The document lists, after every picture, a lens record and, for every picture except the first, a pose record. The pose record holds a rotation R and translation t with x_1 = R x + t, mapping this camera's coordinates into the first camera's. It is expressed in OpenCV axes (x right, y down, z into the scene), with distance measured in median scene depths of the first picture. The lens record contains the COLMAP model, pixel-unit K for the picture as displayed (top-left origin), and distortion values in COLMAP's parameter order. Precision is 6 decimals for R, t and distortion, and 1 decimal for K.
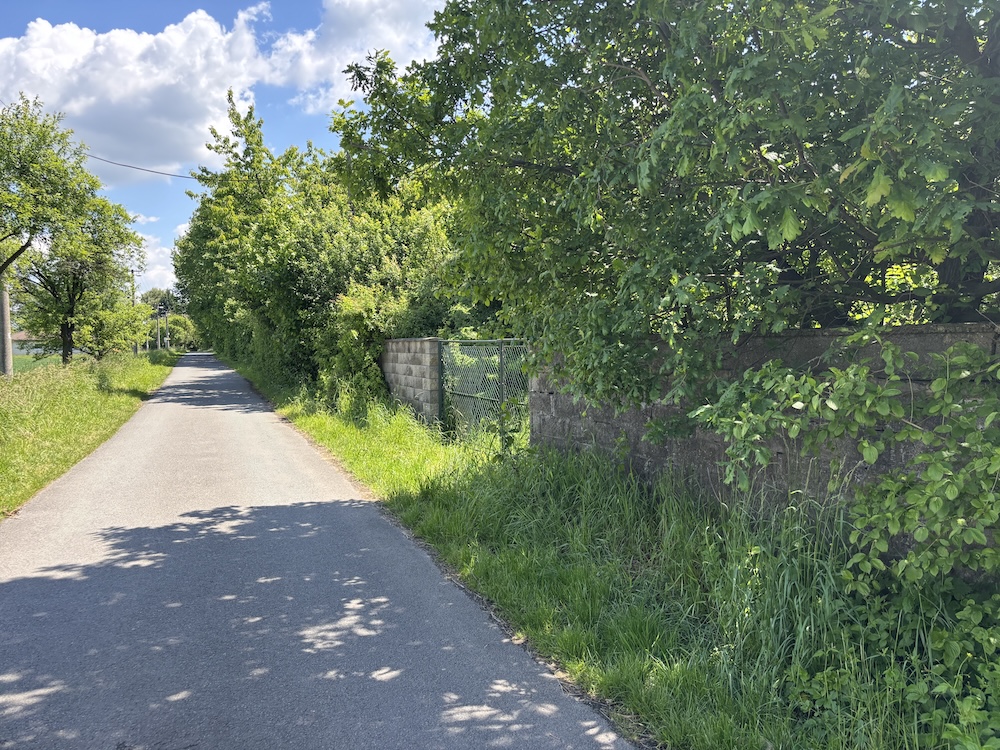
lens RADIAL K [[761.0, 0, 500.0], [0, 761.0, 375.0], [0, 0, 1]] dist [0.000446, 0.000014]
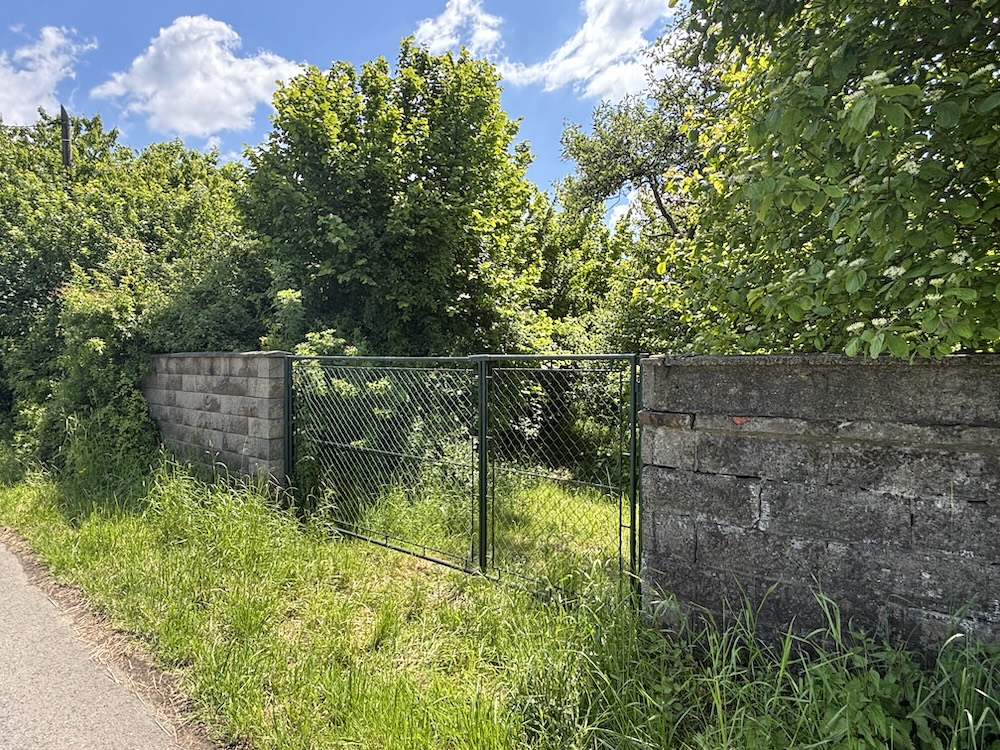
lens RADIAL K [[605.1, 0, 500.0], [0, 605.1, 375.0], [0, 0, 1]] dist [-0.002294, -0.001147]
pose [[0.893806, -0.007881, 0.448384, -0.120900], [0.014482, 0.999831, -0.011296, -0.018912], [-0.448219, 0.016590, 0.893770, 0.414737]]
